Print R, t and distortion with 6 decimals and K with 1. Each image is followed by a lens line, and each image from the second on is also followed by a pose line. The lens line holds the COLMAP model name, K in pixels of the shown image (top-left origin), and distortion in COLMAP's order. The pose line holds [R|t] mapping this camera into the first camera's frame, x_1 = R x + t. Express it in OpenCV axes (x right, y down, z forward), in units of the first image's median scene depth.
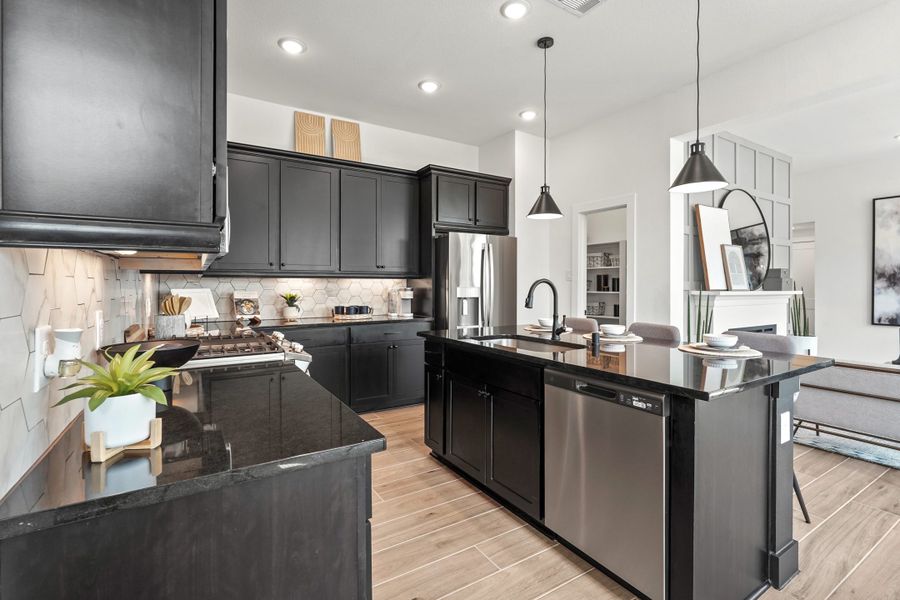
lens RADIAL K [[414.6, 0, 448.4], [0, 414.6, 287.0], [0, 0, 1]] dist [-0.007743, 0.006039]
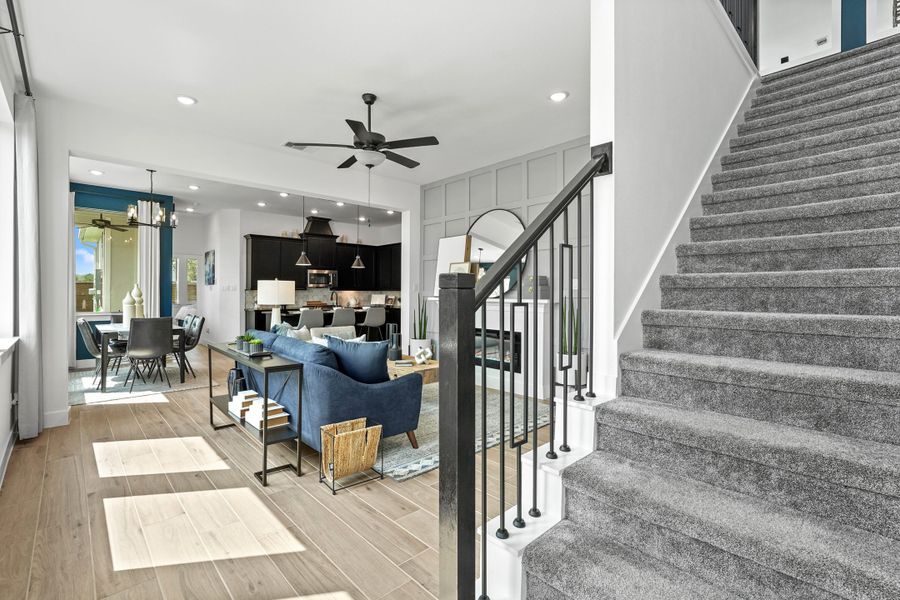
lens RADIAL K [[414.6, 0, 454.3], [0, 414.6, 296.5], [0, 0, 1]] dist [-0.007743, 0.006039]
pose [[0.202526, 0.004071, -0.979268, 2.145432], [-0.005195, 0.999982, 0.003083, 0.004692], [0.979263, 0.004463, 0.202543, 0.762792]]
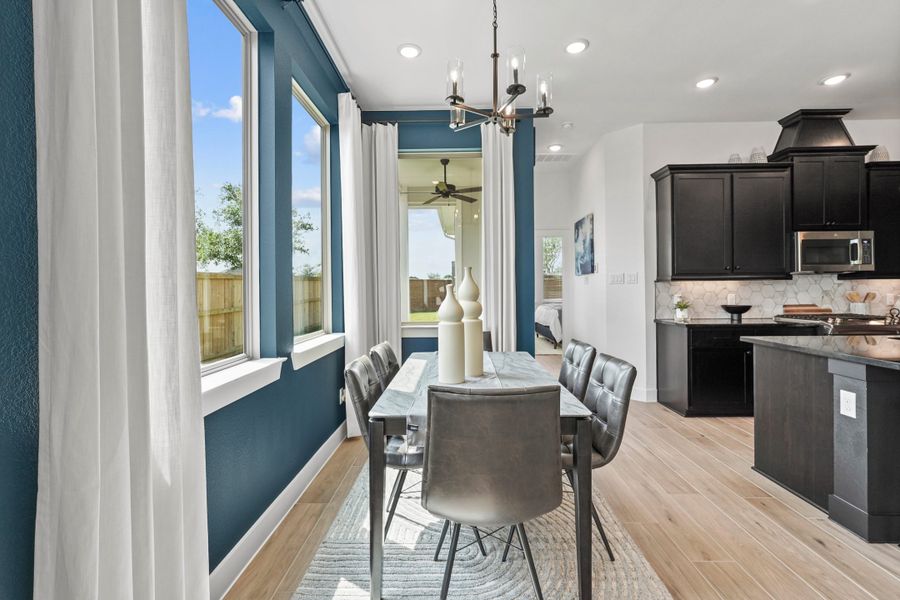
lens RADIAL K [[414.6, 0, 454.7], [0, 414.6, 288.9], [0, 0, 1]] dist [-0.007743, 0.006039]
pose [[-0.529833, 0.001050, -0.848101, 1.017484], [0.004361, 0.999989, -0.001486, 0.001031], [0.848091, -0.004486, -0.529832, 0.265658]]
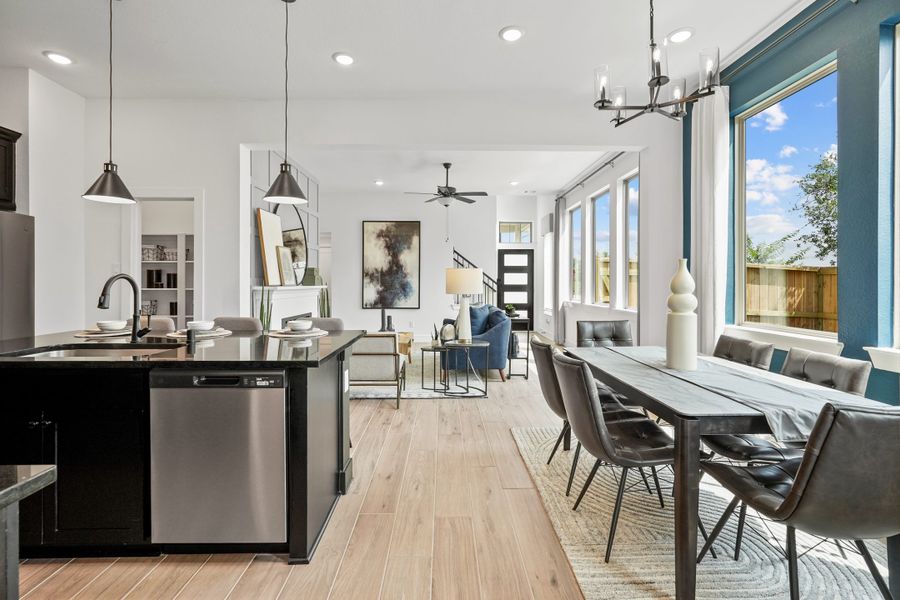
lens RADIAL K [[414.6, 0, 460.9], [0, 414.6, 283.2], [0, 0, 1]] dist [-0.007743, 0.006039]
pose [[0.500519, -0.004652, 0.865713, -0.113203], [0.004416, 0.999986, 0.002820, 0.000360], [-0.865714, 0.002411, 0.500533, -0.028631]]
